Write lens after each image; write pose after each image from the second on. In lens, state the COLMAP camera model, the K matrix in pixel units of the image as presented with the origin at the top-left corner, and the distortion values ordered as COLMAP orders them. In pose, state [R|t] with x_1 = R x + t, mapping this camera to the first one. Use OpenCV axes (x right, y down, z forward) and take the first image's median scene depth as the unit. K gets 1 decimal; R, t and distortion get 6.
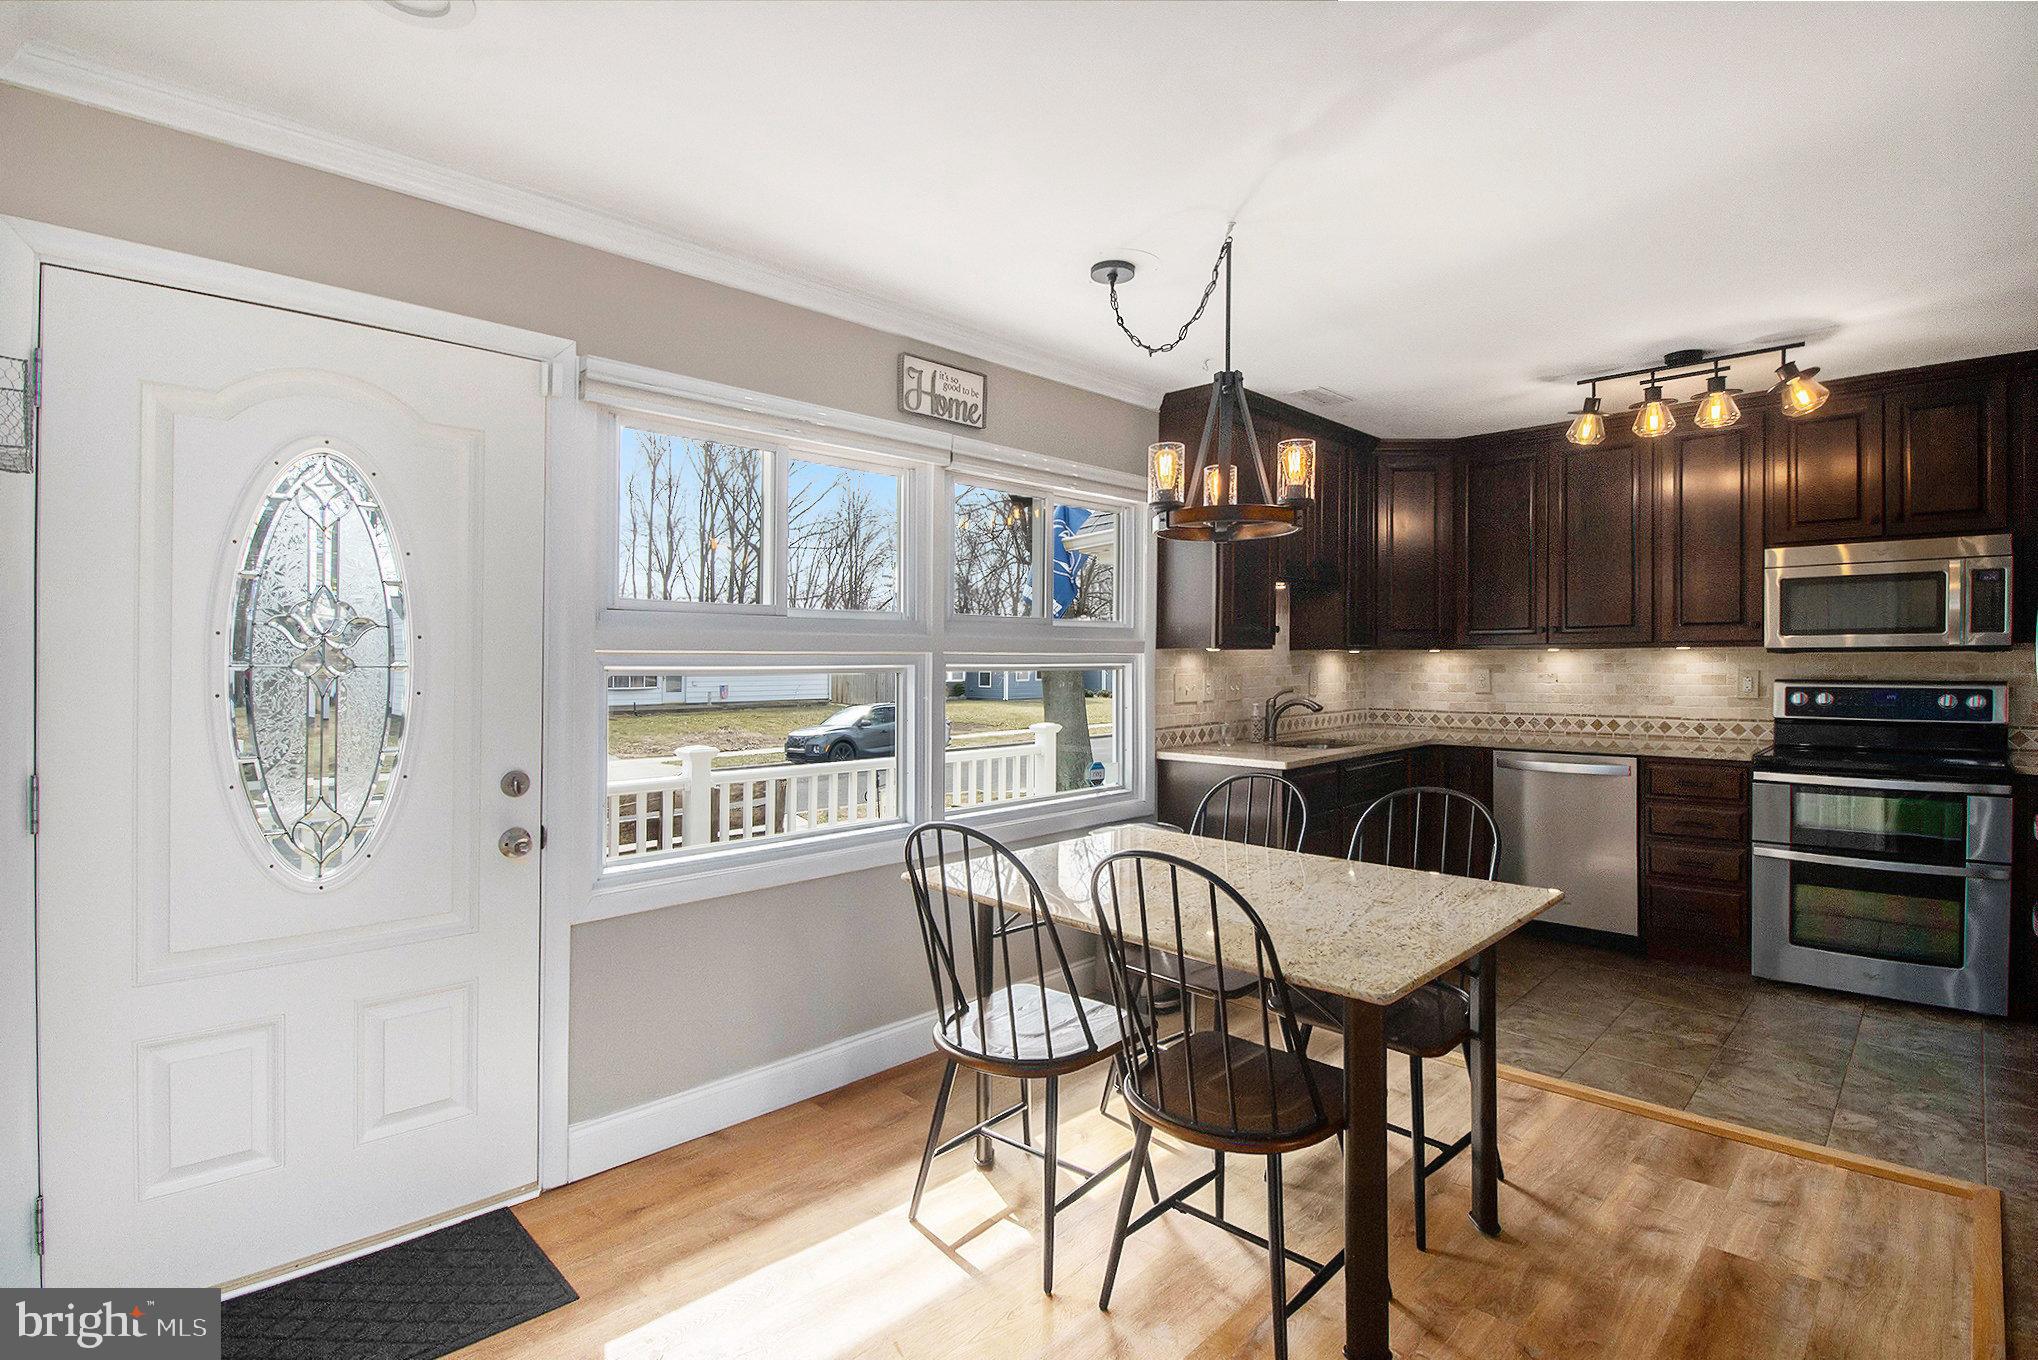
lens RADIAL K [[960.5, 0, 1010.5], [0, 960.5, 648.9], [0, 0, 1]] dist [-0.044722, 0.002533]
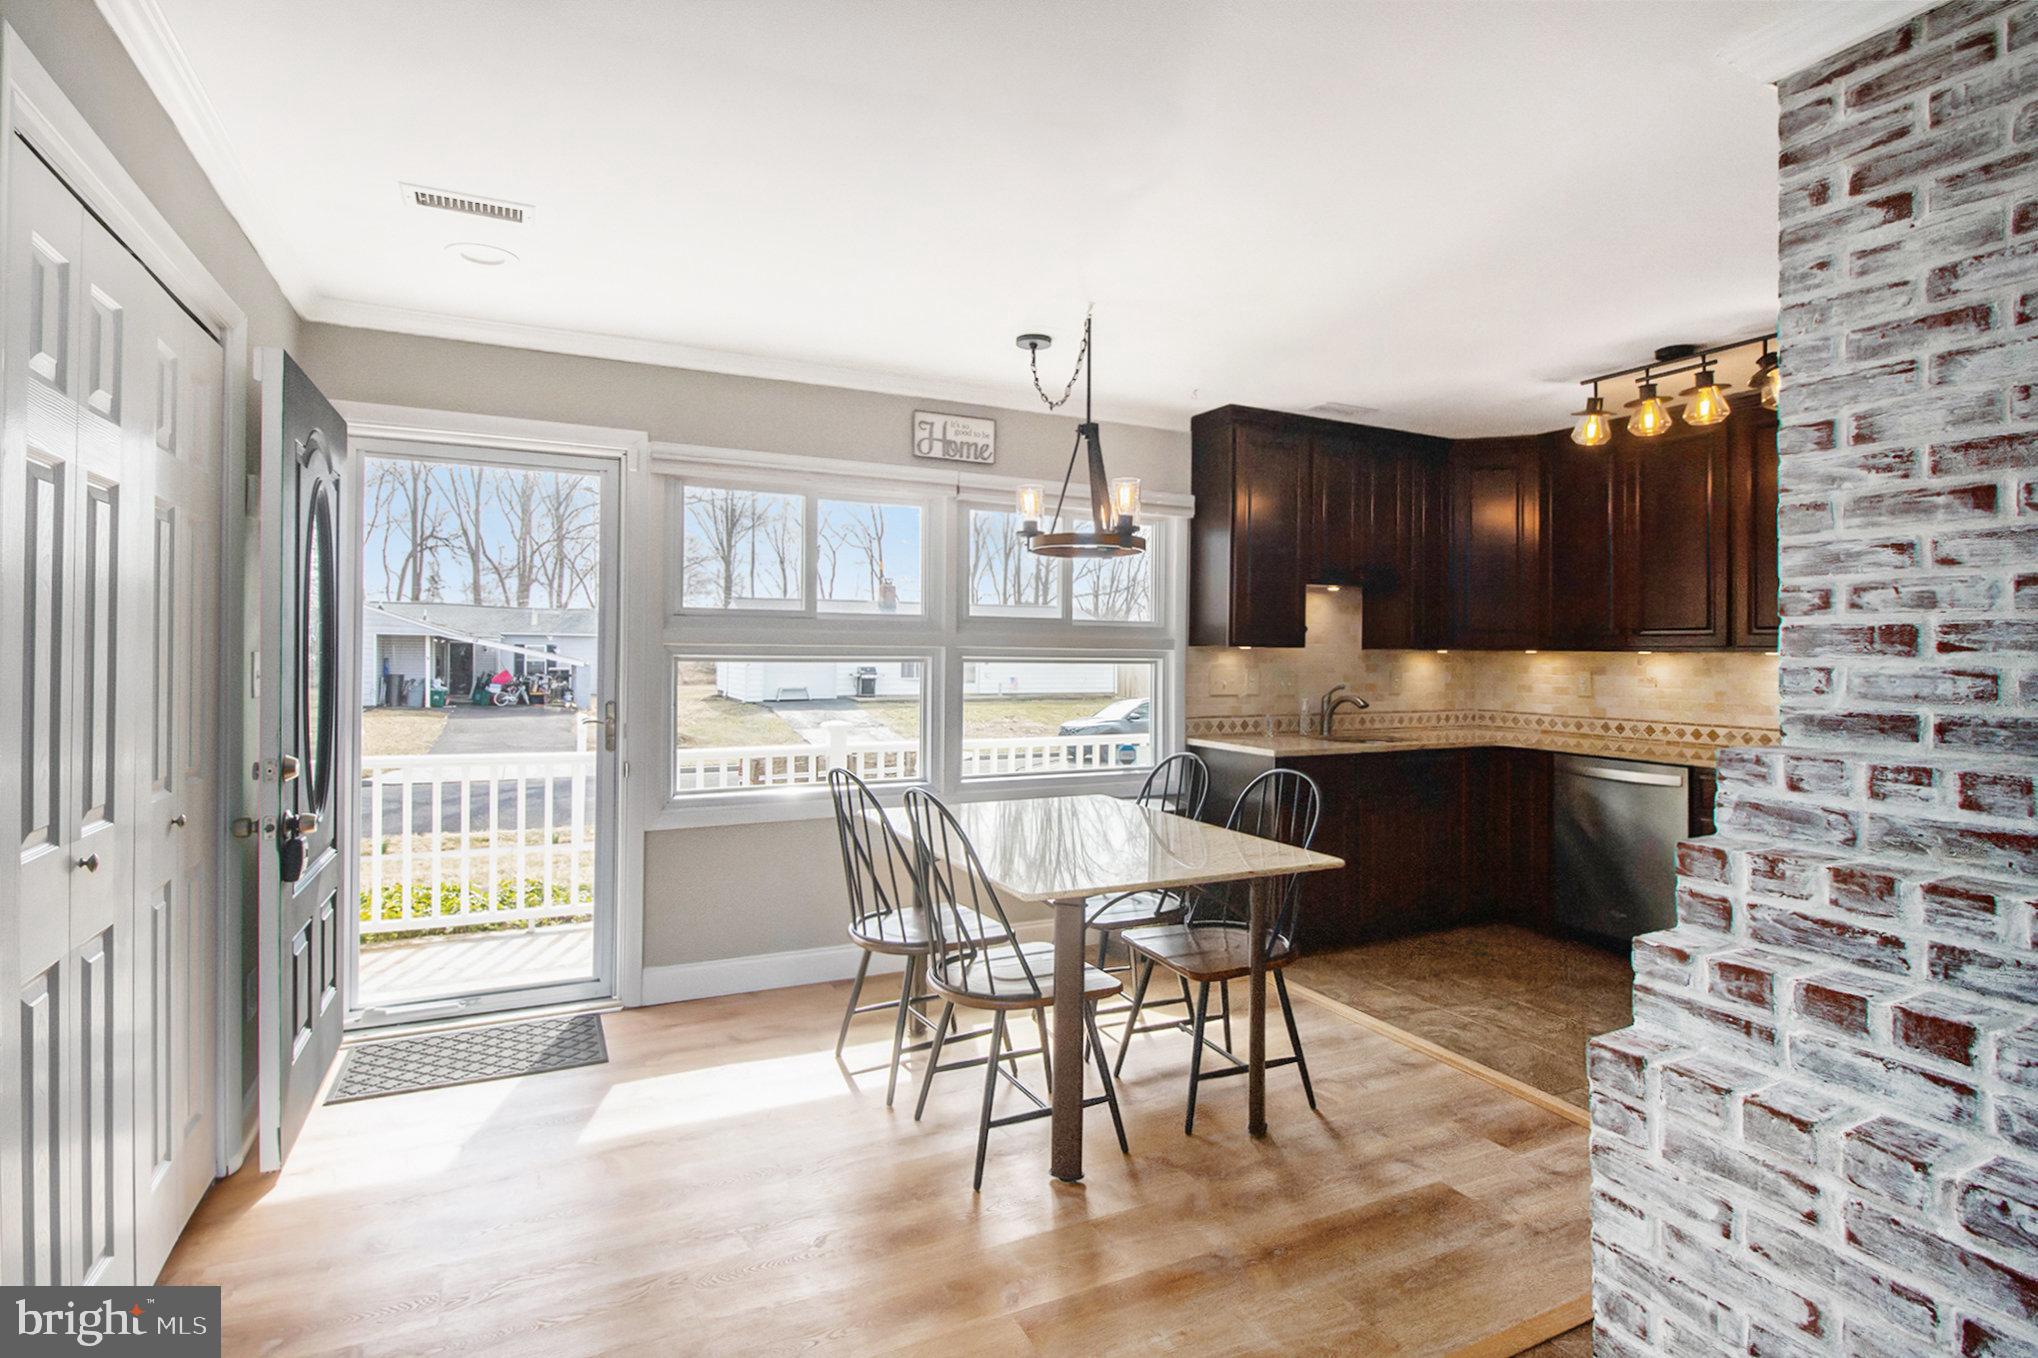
lens RADIAL K [[957.7, 0, 1001.9], [0, 957.7, 674.8], [0, 0, 1]] dist [-0.000458, -0.006525]
pose [[0.949073, 0.022127, -0.314278, 0.343562], [-0.011916, 0.999338, 0.034374, -0.003576], [0.314831, -0.028879, 0.948708, -0.151122]]
